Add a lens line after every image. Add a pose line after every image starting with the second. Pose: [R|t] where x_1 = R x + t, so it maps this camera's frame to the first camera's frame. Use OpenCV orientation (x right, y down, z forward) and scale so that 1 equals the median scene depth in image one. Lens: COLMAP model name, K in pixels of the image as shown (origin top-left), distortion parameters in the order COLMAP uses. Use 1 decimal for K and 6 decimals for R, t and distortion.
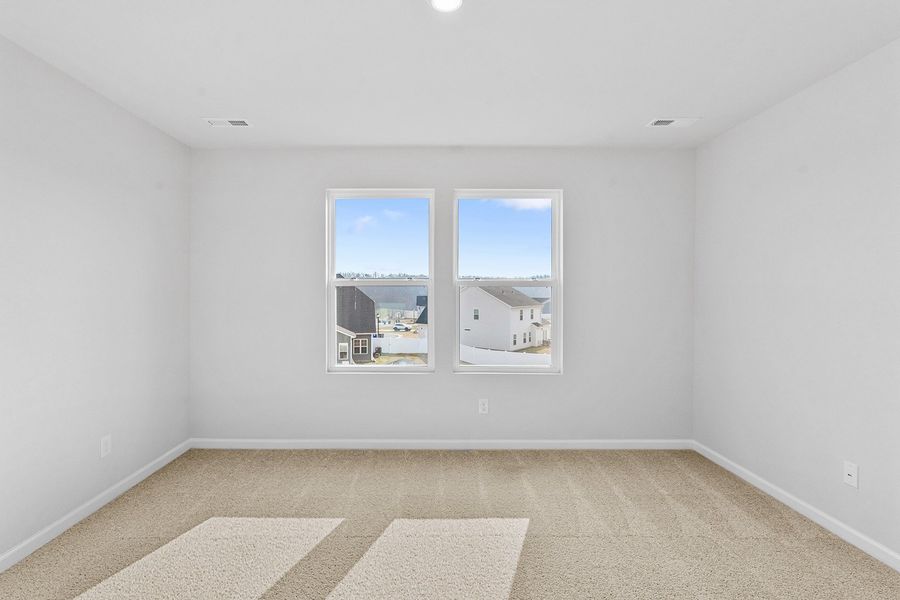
lens RADIAL K [[407.3, 0, 452.0], [0, 407.3, 299.9], [0, 0, 1]] dist [-0.003283, -0.000555]
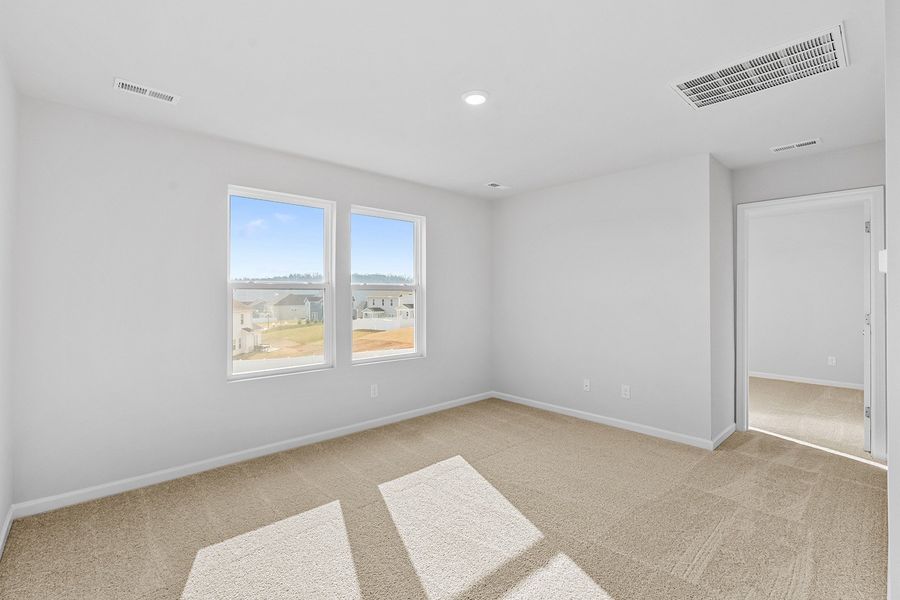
lens RADIAL K [[386.0, 0, 450.0], [0, 386.0, 300.0], [0, 0, 1]] dist [-0.002403, -0.000167]
pose [[0.754236, -0.011188, 0.656508, -0.499290], [0.016508, 0.999862, -0.001927, 0.001701], [-0.656395, 0.012291, 0.754317, 0.004020]]
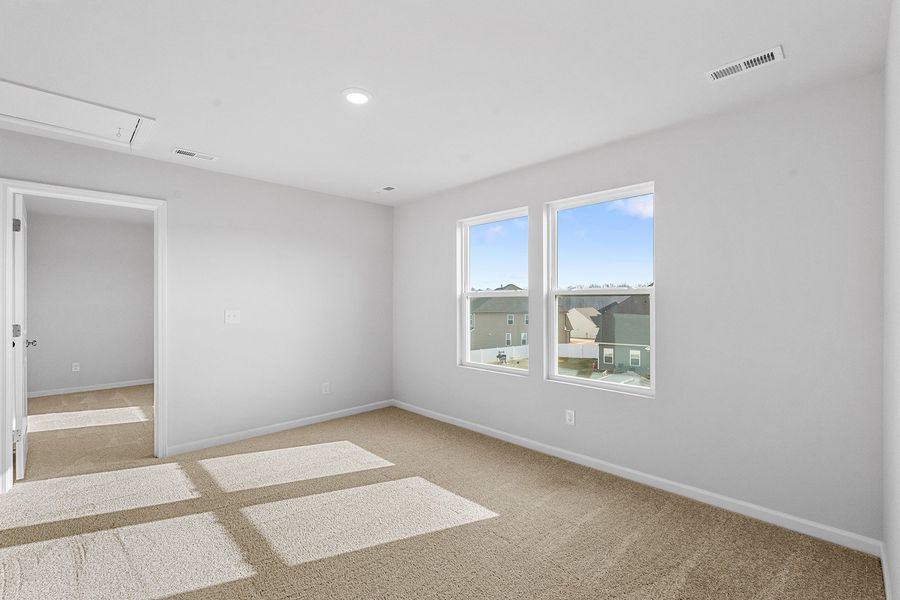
lens RADIAL K [[398.9, 0, 455.4], [0, 398.9, 305.1], [0, 0, 1]] dist [-0.001373, -0.000454]
pose [[0.701398, 0.003373, -0.712761, 0.585796], [-0.009940, 0.999938, -0.005049, -0.002442], [0.712700, 0.010626, 0.701388, 0.126378]]
